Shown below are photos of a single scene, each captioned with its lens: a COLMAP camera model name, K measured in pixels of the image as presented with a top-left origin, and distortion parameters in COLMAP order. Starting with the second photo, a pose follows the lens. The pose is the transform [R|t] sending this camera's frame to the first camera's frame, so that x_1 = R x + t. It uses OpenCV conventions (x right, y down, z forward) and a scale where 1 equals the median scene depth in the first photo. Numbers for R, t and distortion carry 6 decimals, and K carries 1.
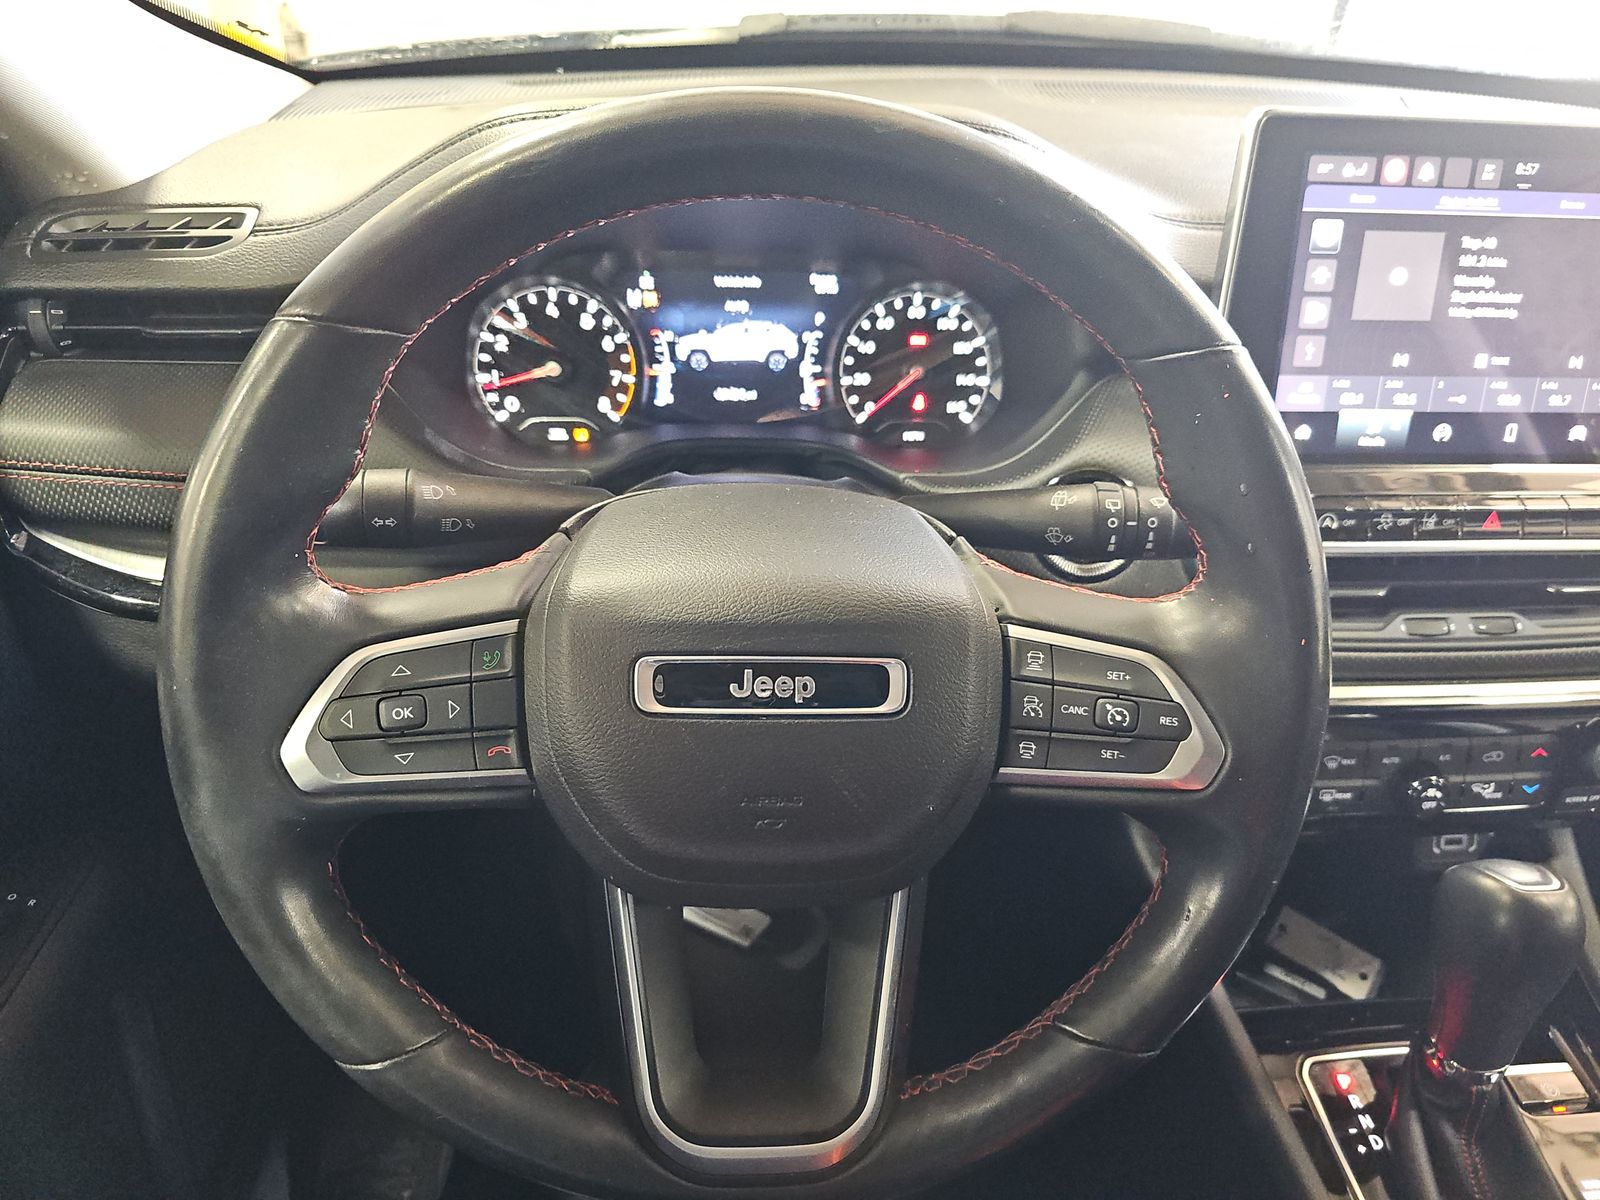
lens RADIAL K [[1072.7, 0, 800.0], [0, 1072.7, 600.0], [0, 0, 1]] dist [0.045981, -0.029521]
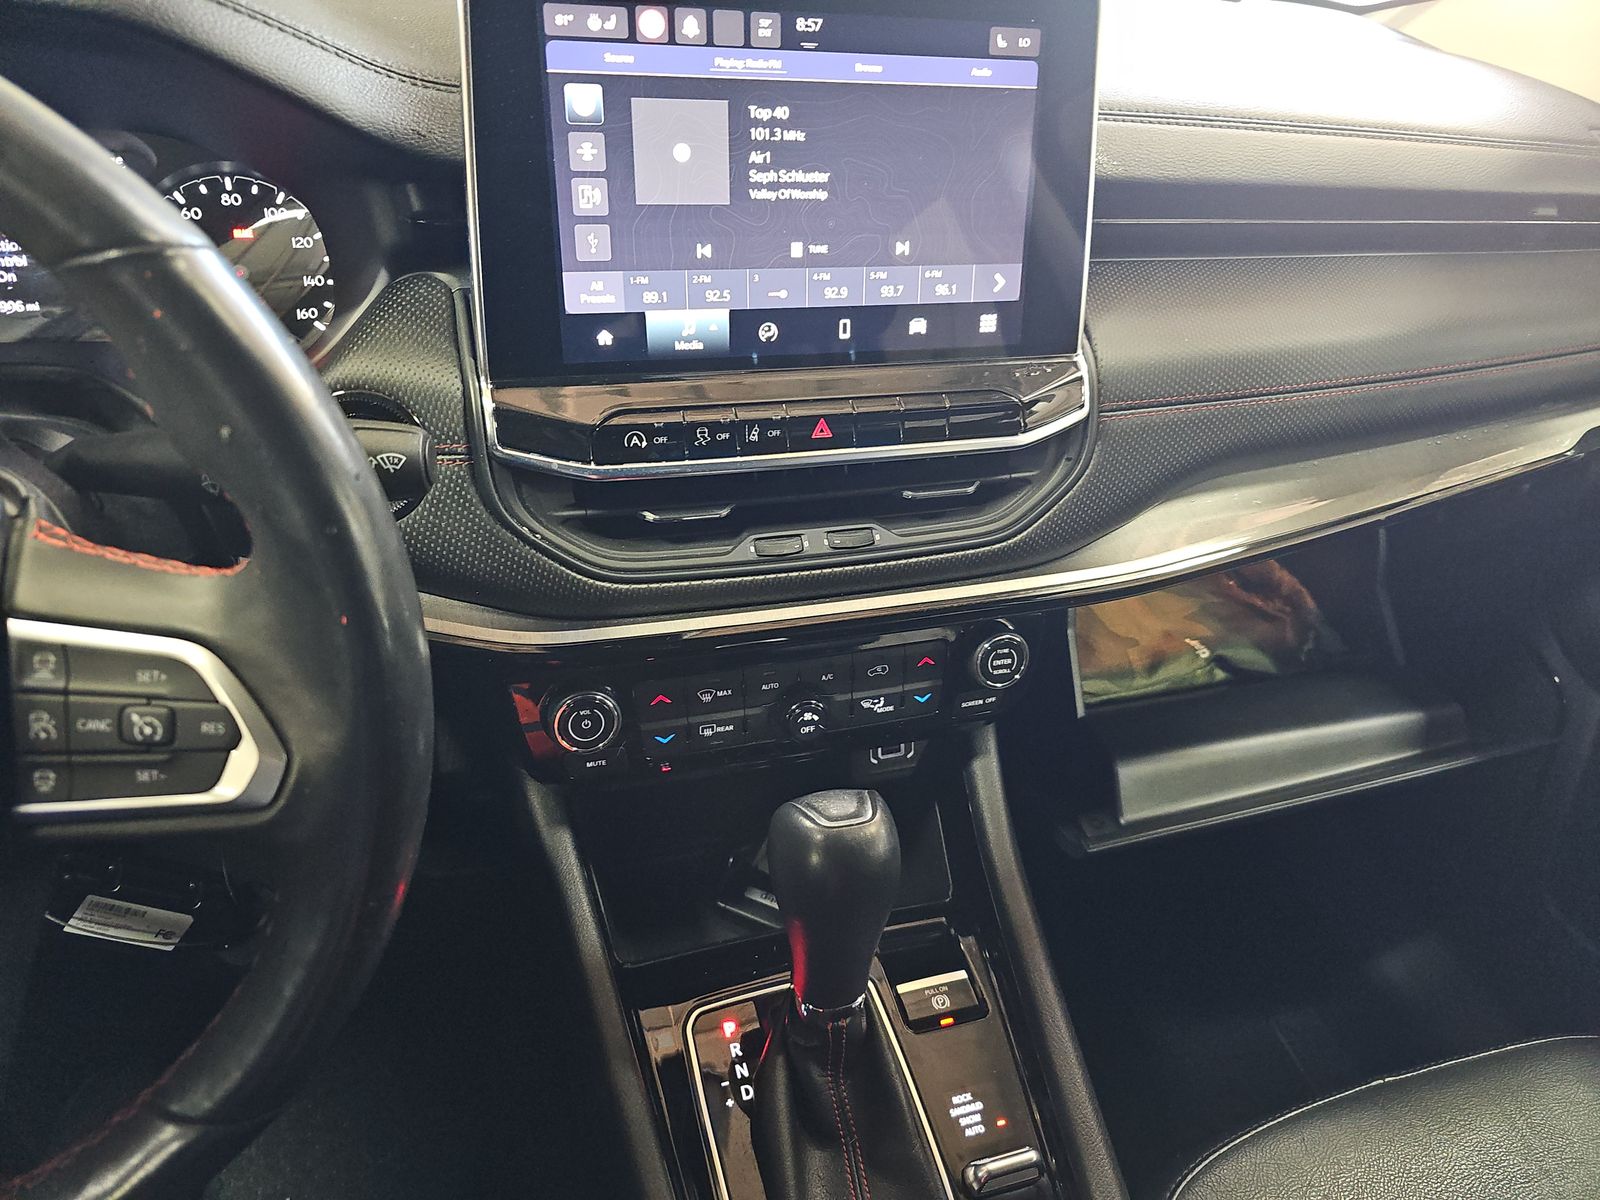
lens RADIAL K [[1071.6, 0, 800.0], [0, 1071.6, 600.0], [0, 0, 1]] dist [0.056180, -0.083975]
pose [[0.981573, -0.084589, 0.171346, 0.457654], [0.066292, 0.991737, 0.109836, -0.030161], [-0.179221, -0.096453, 0.979069, 0.099241]]
